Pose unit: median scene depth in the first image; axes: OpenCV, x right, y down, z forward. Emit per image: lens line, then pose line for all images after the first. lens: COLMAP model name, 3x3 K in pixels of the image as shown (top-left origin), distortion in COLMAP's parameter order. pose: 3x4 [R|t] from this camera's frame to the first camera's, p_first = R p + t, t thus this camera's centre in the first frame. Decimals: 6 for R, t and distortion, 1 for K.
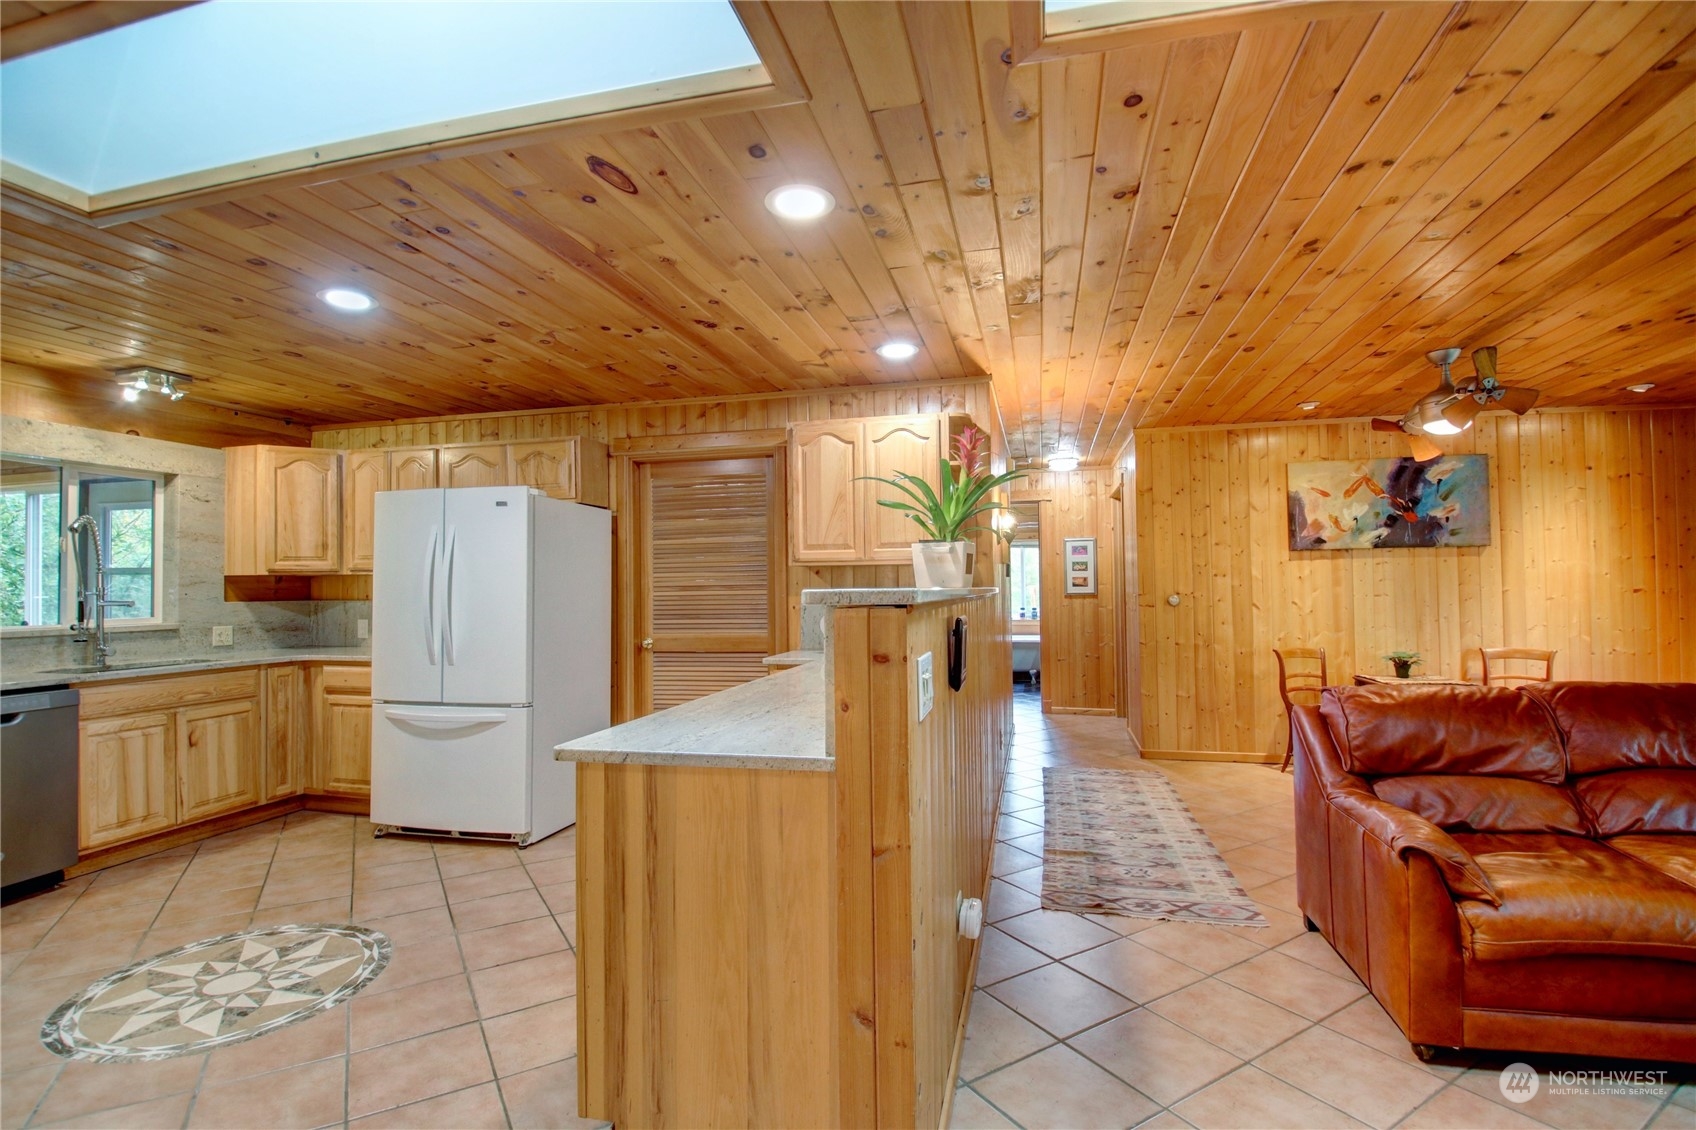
lens RADIAL K [[788.6, 0, 849.7], [0, 788.6, 570.4], [0, 0, 1]] dist [0.007156, -0.020976]
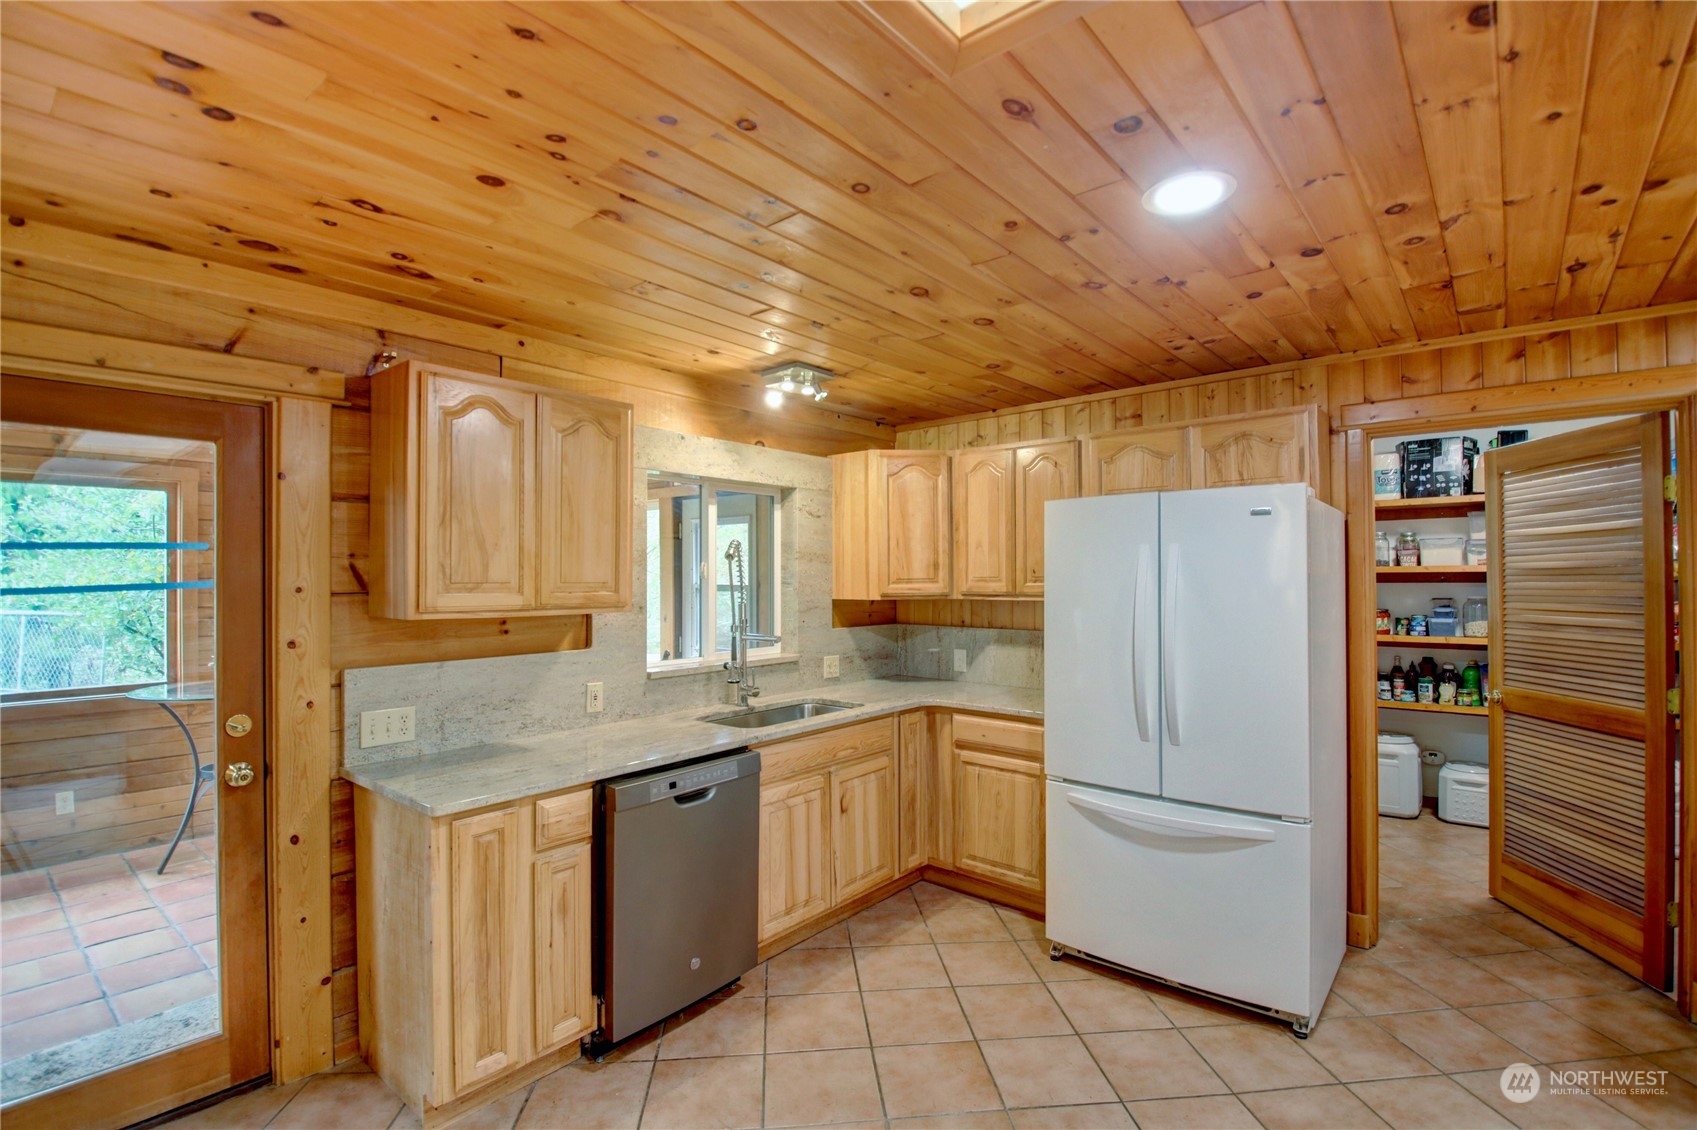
lens RADIAL K [[789.1, 0, 851.5], [0, 789.1, 568.2], [0, 0, 1]] dist [0.007156, -0.020976]
pose [[0.896428, -0.000325, -0.443189, -0.429021], [0.005241, 0.999938, 0.009867, -0.042271], [0.443158, -0.011168, 0.896374, 0.235101]]
